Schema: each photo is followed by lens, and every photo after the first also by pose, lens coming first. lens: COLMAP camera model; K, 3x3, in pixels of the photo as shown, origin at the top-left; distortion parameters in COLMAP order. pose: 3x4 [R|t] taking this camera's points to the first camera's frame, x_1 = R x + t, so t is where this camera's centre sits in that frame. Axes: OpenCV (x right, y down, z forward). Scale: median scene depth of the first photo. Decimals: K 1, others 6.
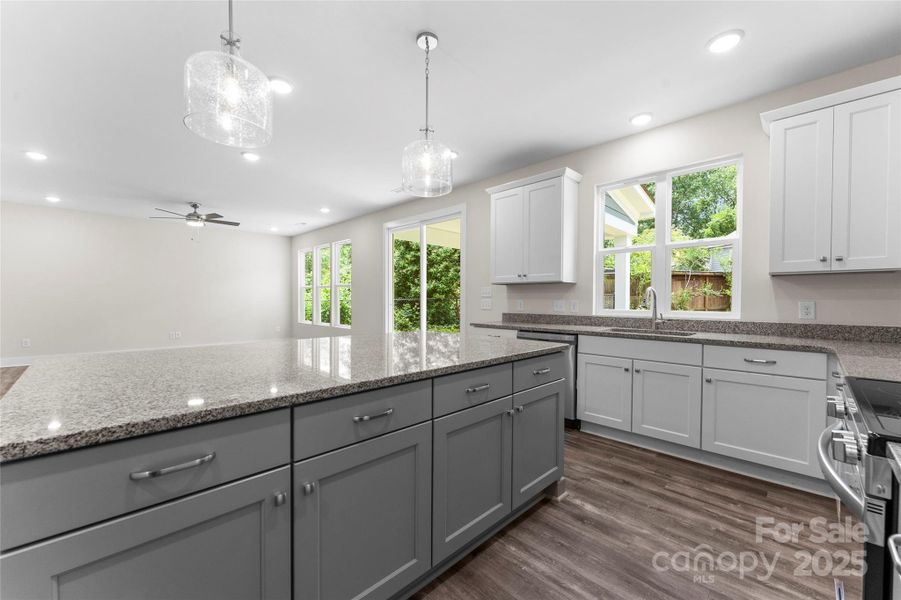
lens RADIAL K [[359.2, 0, 447.1], [0, 359.2, 304.2], [0, 0, 1]] dist [-0.001337, -0.001034]
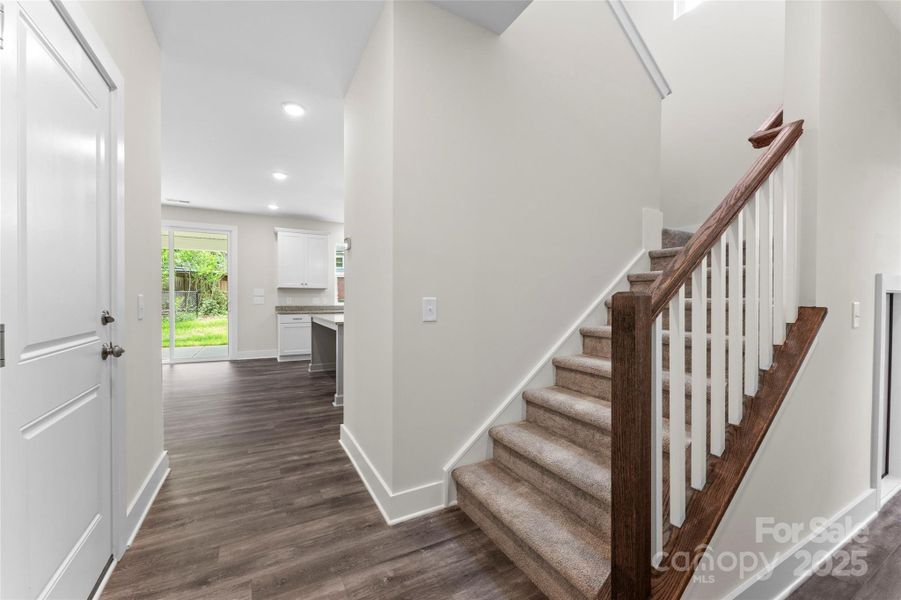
lens RADIAL K [[359.2, 0, 444.4], [0, 359.2, 300.6], [0, 0, 1]] dist [-0.001337, -0.001034]
pose [[0.287124, -0.006647, 0.957870, -1.810653], [0.007764, 0.999959, 0.004611, -0.001262], [-0.957862, 0.006113, 0.287164, -0.241367]]
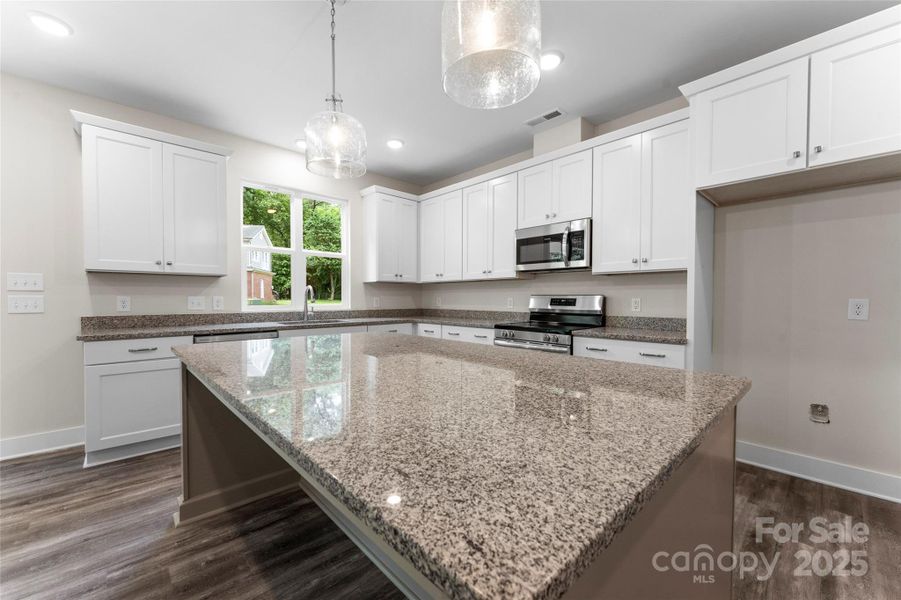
lens RADIAL K [[359.2, 0, 448.1], [0, 359.2, 302.4], [0, 0, 1]] dist [-0.001337, -0.001034]
pose [[0.027549, -0.018275, 0.999453, -0.721787], [0.009402, 0.999793, 0.018022, -0.009730], [-0.999576, 0.008900, 0.027715, 0.554205]]
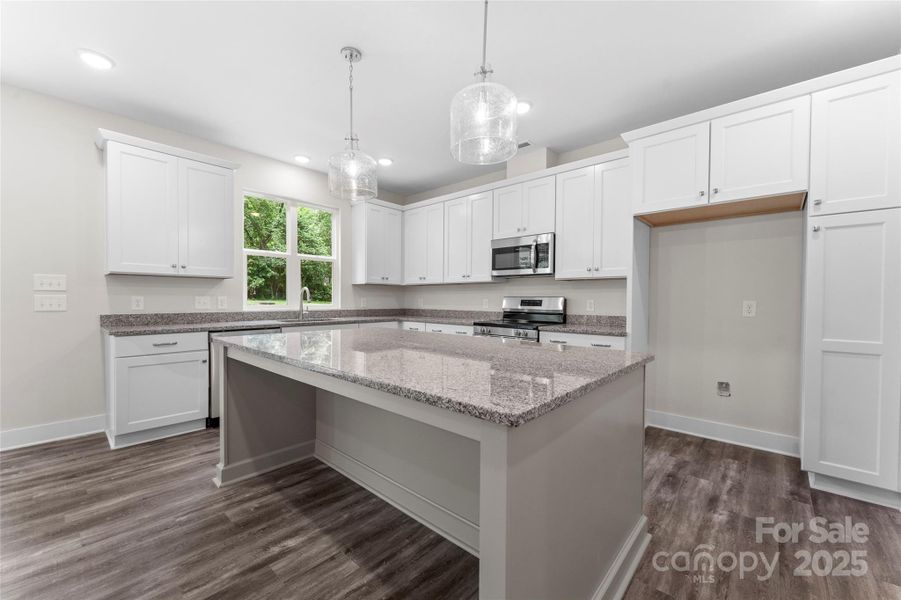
lens RADIAL K [[359.2, 0, 448.5], [0, 359.2, 302.8], [0, 0, 1]] dist [-0.001337, -0.001034]
pose [[-0.057271, -0.016949, 0.998215, -0.901602], [0.004385, 0.999842, 0.017228, -0.011744], [-0.998349, 0.005364, -0.057188, 0.608755]]
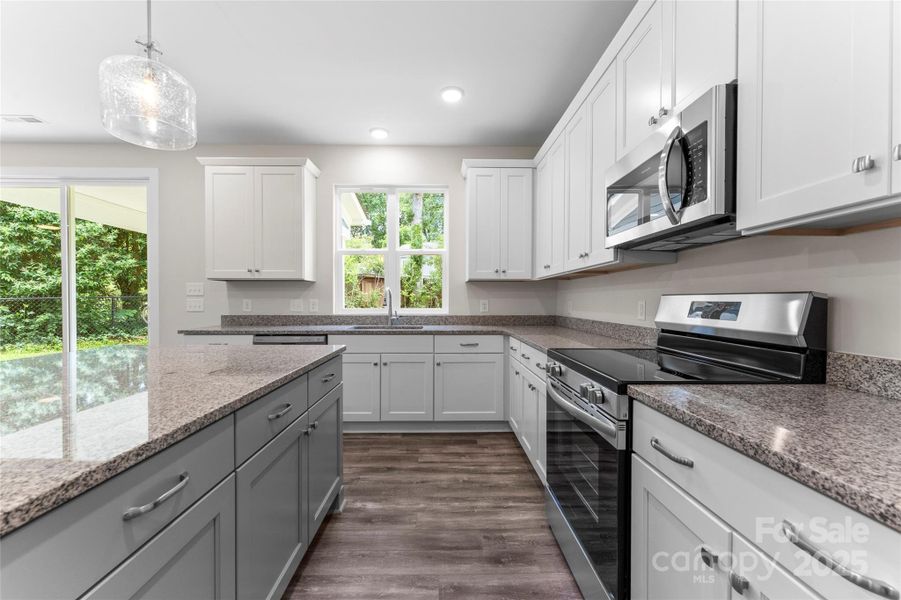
lens RADIAL K [[359.2, 0, 447.1], [0, 359.2, 304.4], [0, 0, 1]] dist [-0.001337, -0.001034]
pose [[0.693222, -0.012859, 0.720609, -0.123967], [0.010660, 0.999914, 0.007588, -0.001341], [-0.720645, 0.002422, 0.693300, 0.105982]]
